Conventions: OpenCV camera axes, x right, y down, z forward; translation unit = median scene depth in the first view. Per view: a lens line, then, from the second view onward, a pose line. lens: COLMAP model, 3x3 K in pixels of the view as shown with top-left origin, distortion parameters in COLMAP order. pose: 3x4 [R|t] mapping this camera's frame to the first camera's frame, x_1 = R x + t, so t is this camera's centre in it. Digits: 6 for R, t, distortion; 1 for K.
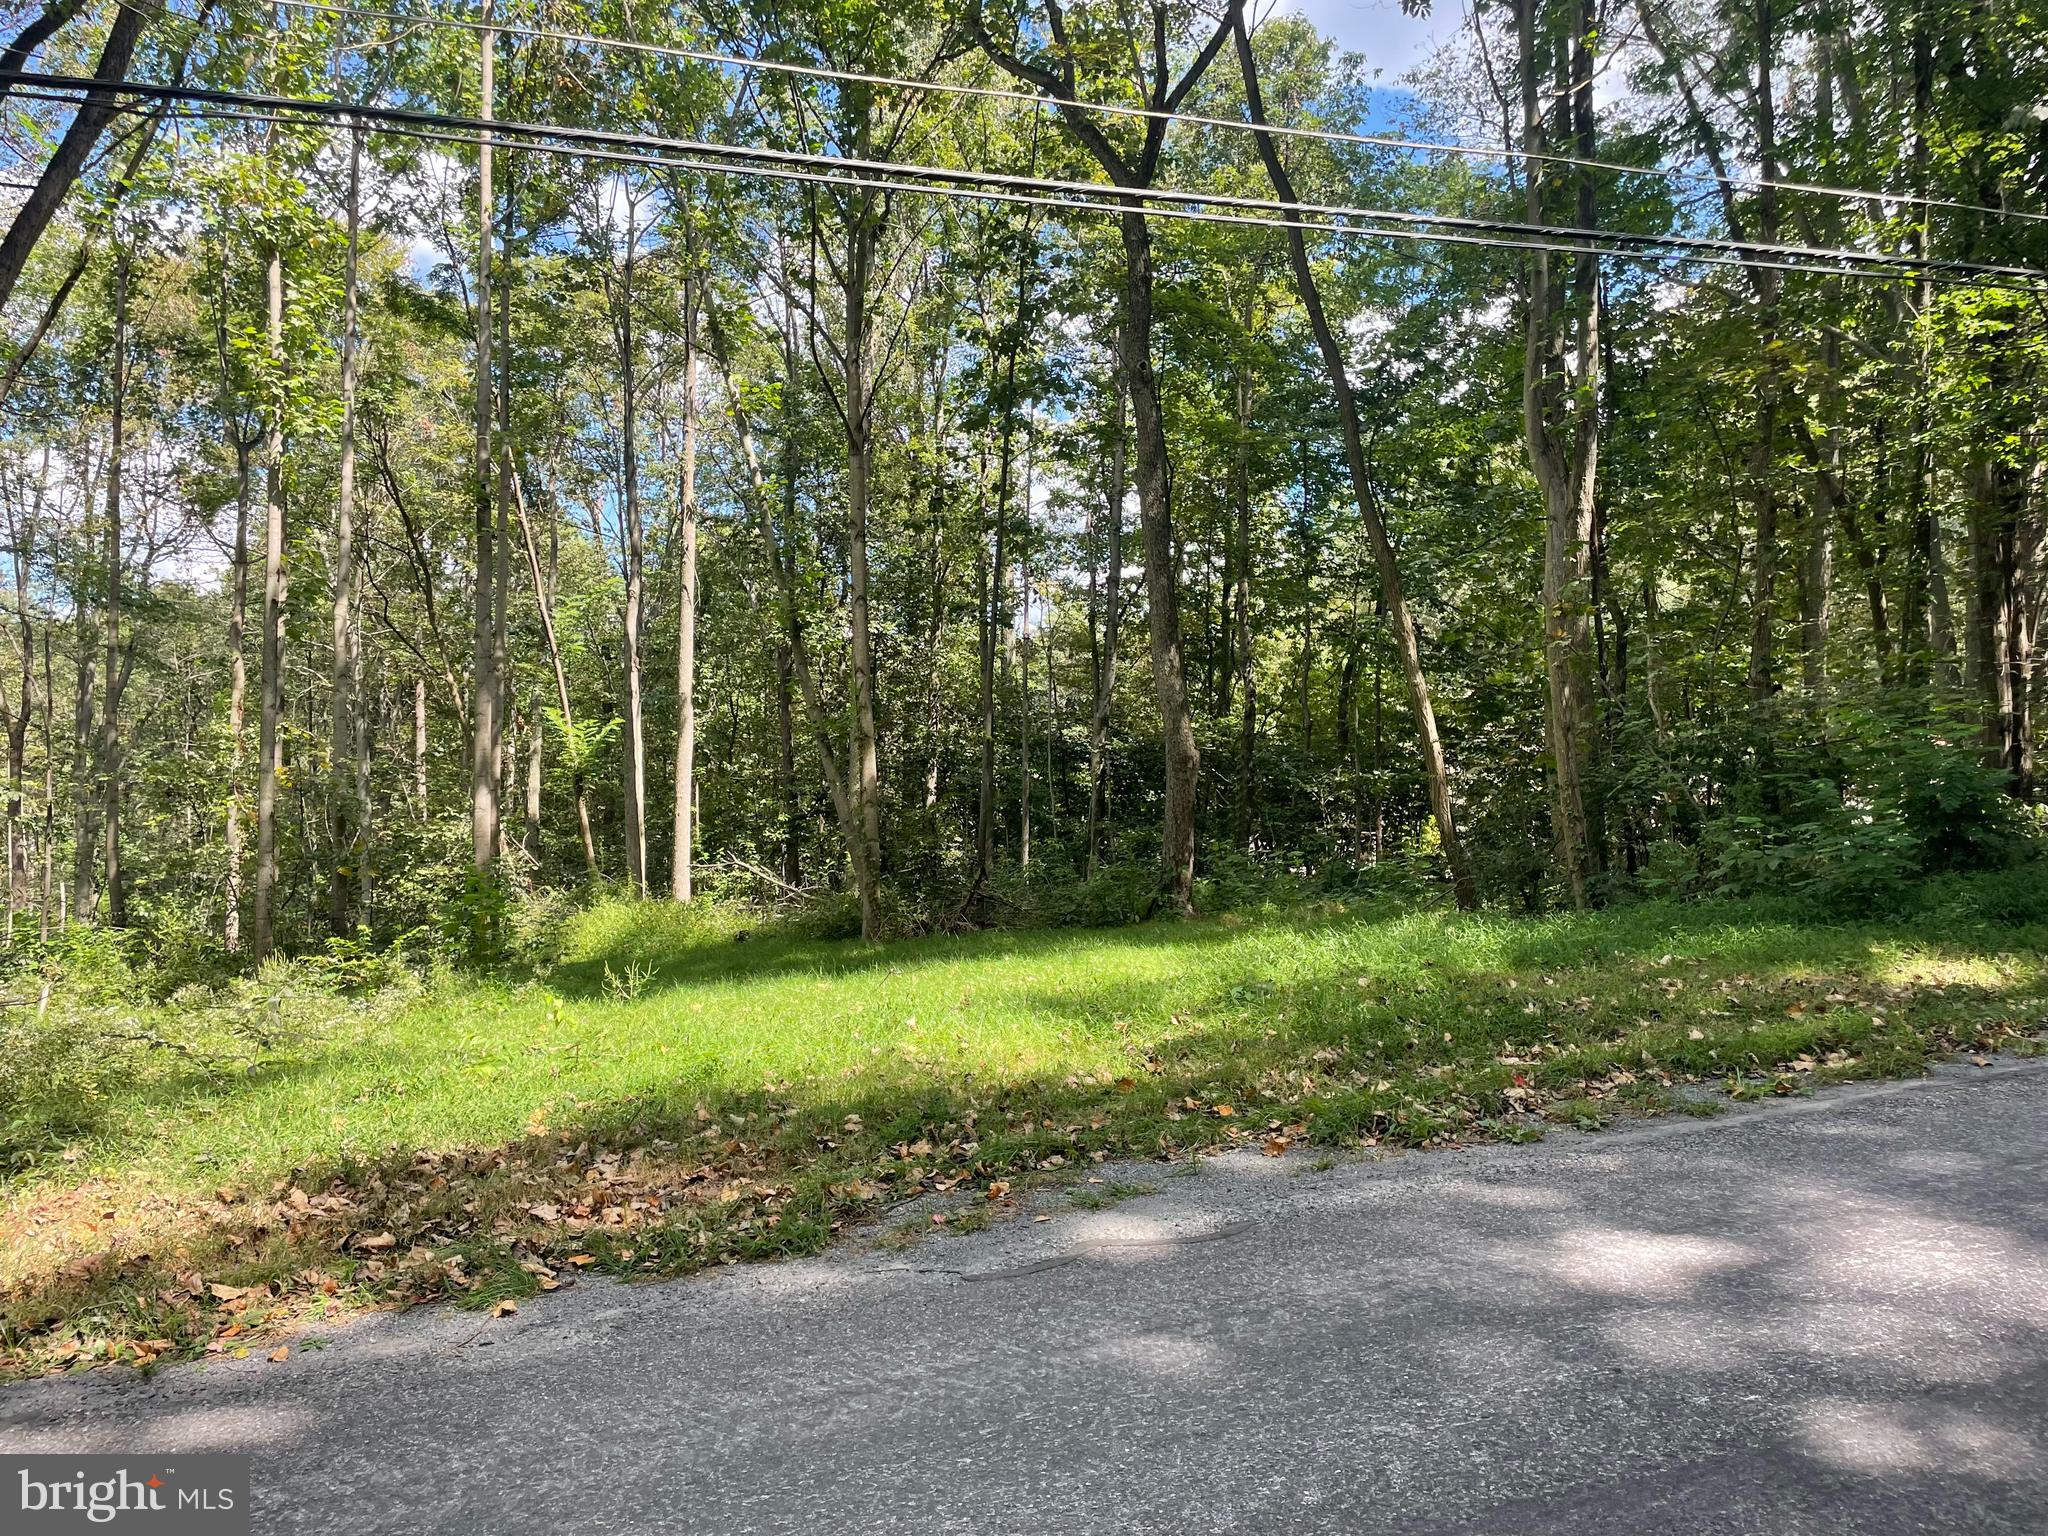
lens RADIAL K [[1532.2, 0, 1020.2], [0, 1532.2, 755.9], [0, 0, 1]] dist [0.062528, -0.106025]
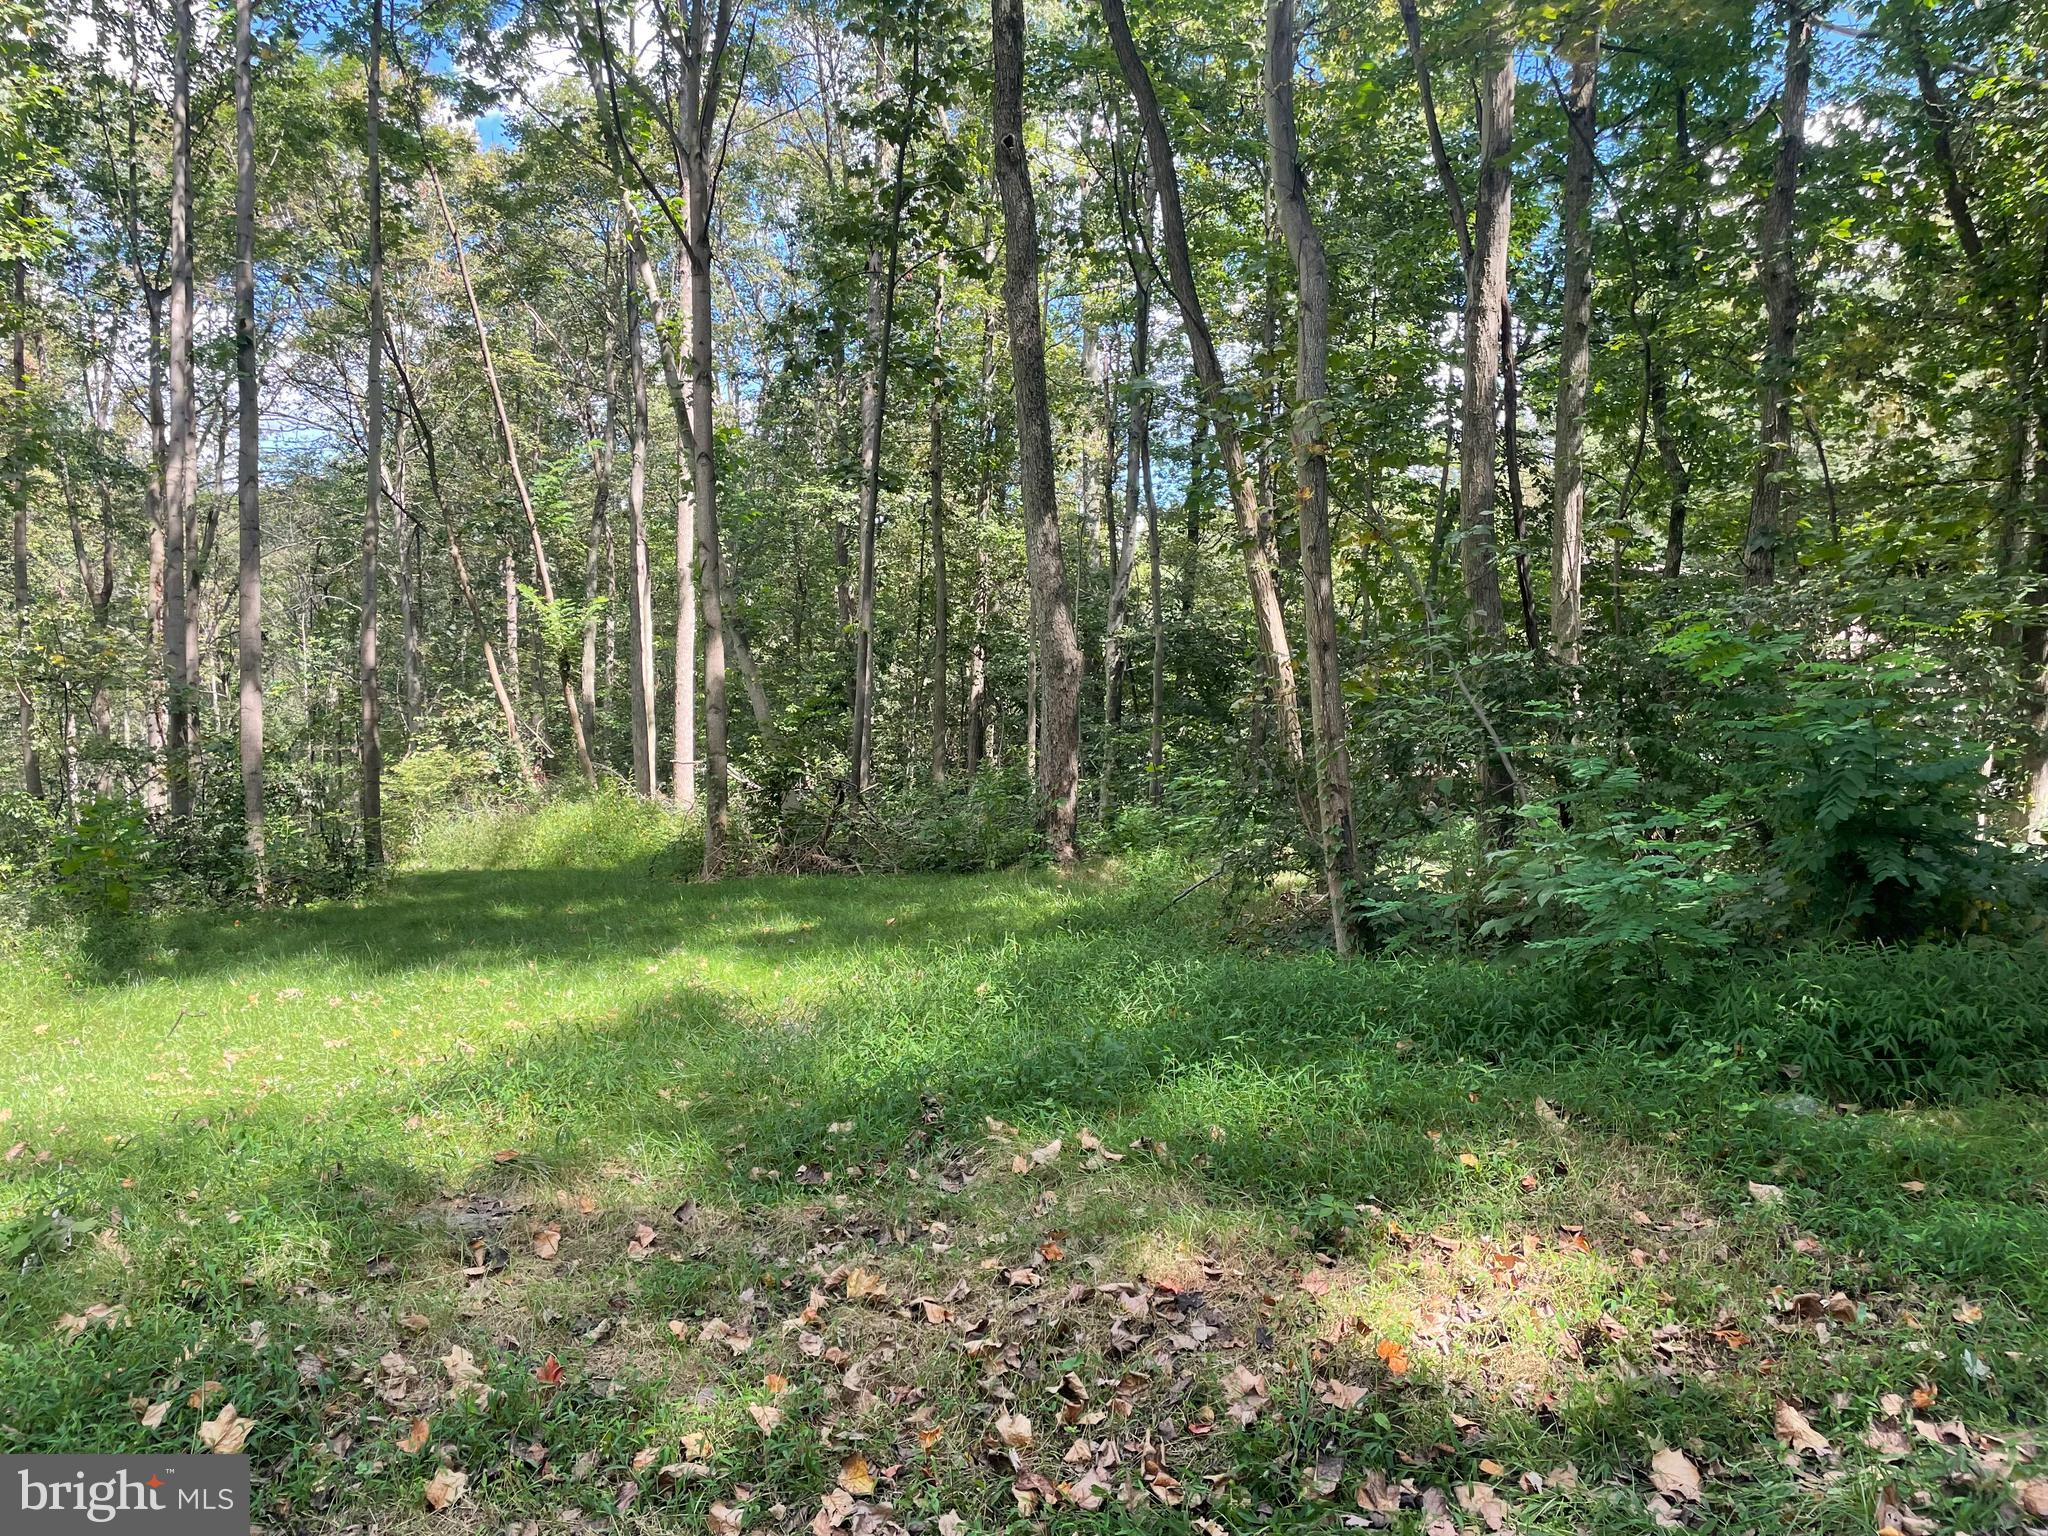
lens RADIAL K [[1532.2, 0, 1044.3], [0, 1532.2, 750.9], [0, 0, 1]] dist [0.062528, -0.106025]
pose [[0.986501, 0.027449, -0.161437, 0.200202], [-0.014874, 0.996796, 0.078594, -0.012392], [0.163077, -0.075132, 0.983749, 0.204906]]
